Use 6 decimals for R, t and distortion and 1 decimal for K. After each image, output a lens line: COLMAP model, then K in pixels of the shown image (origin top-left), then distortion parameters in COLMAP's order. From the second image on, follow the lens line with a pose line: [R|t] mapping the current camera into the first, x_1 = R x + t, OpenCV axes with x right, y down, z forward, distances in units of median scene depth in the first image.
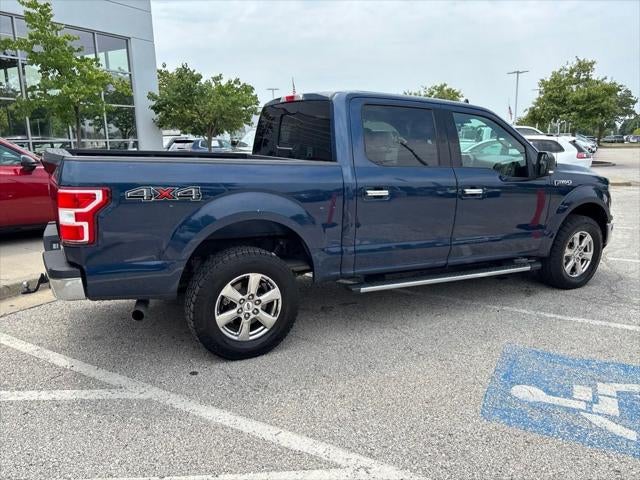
lens RADIAL K [[484.2, 0, 321.7], [0, 484.2, 244.6], [0, 0, 1]] dist [0.046729, -0.052970]
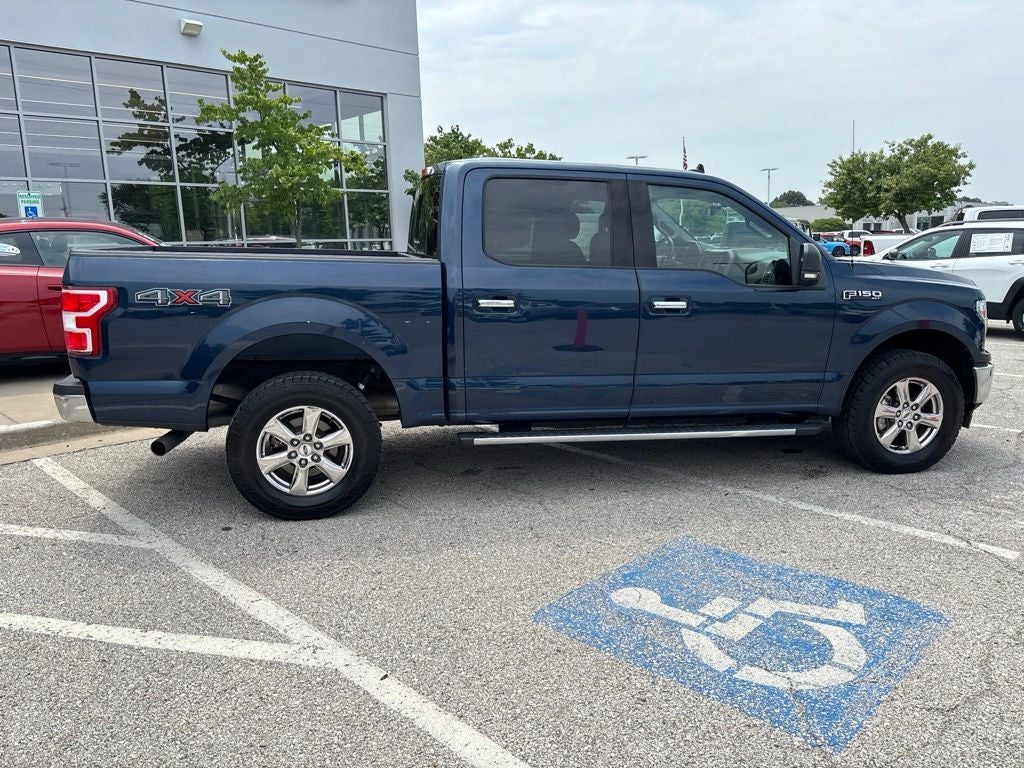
lens RADIAL K [[774.7, 0, 513.0], [0, 774.7, 397.6], [0, 0, 1]] dist [0.046729, -0.052970]
pose [[0.960964, 0.043614, -0.273215, 0.446660], [-0.046624, 0.998902, -0.004532, 0.033370], [0.272717, 0.017093, 0.961942, -0.069776]]
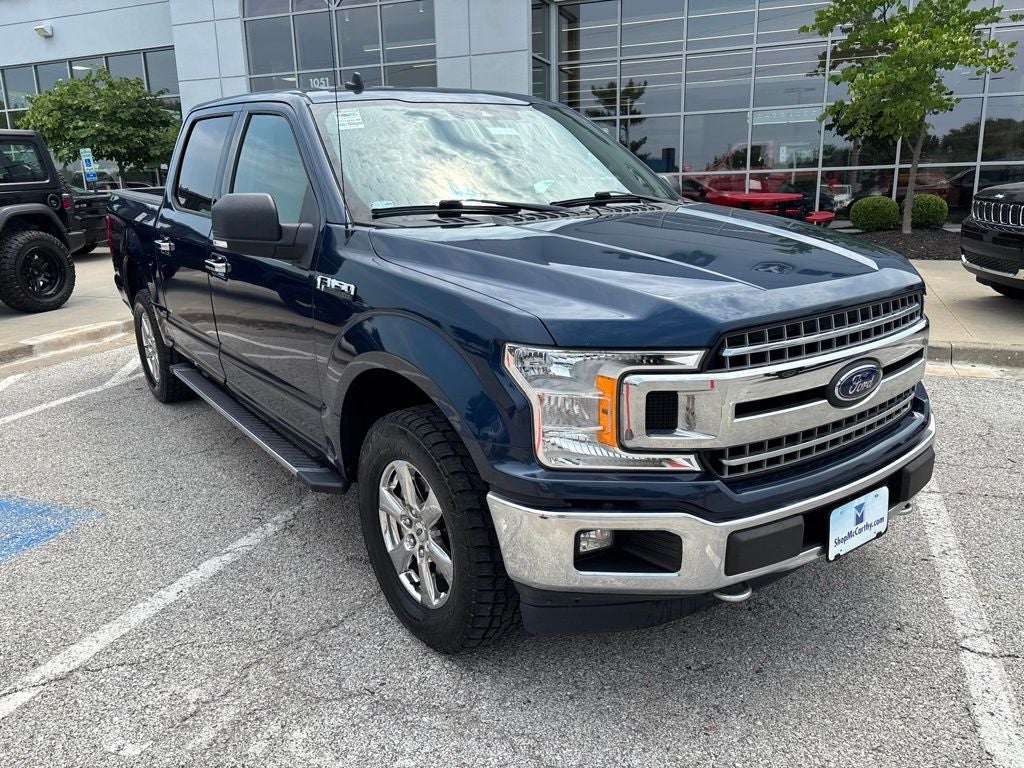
lens RADIAL K [[774.7, 0, 507.1], [0, 774.7, 385.5], [0, 0, 1]] dist [0.046729, -0.052970]
pose [[0.119881, 0.247964, -0.961323, 1.369225], [-0.175912, 0.958290, 0.225244, -0.265526], [0.977079, 0.142106, 0.158501, 1.345119]]
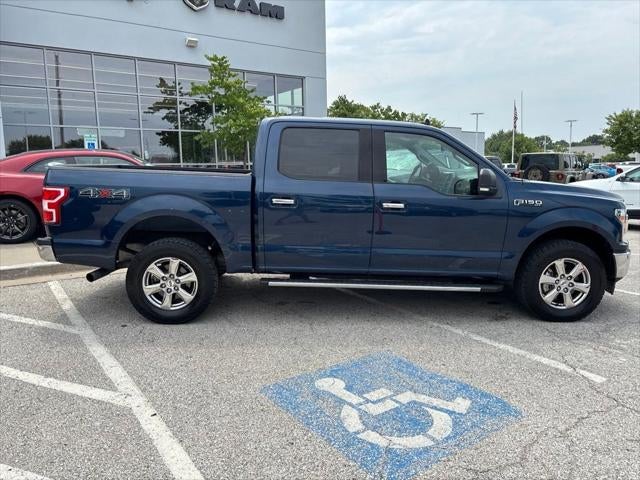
lens RADIAL K [[484.2, 0, 318.9], [0, 484.2, 240.2], [0, 0, 1]] dist [0.046729, -0.052970]
pose [[0.899095, 0.068119, -0.432421, 0.699236], [-0.093801, 0.994854, -0.038314, 0.023322], [0.427586, 0.075009, 0.900858, -0.009629]]
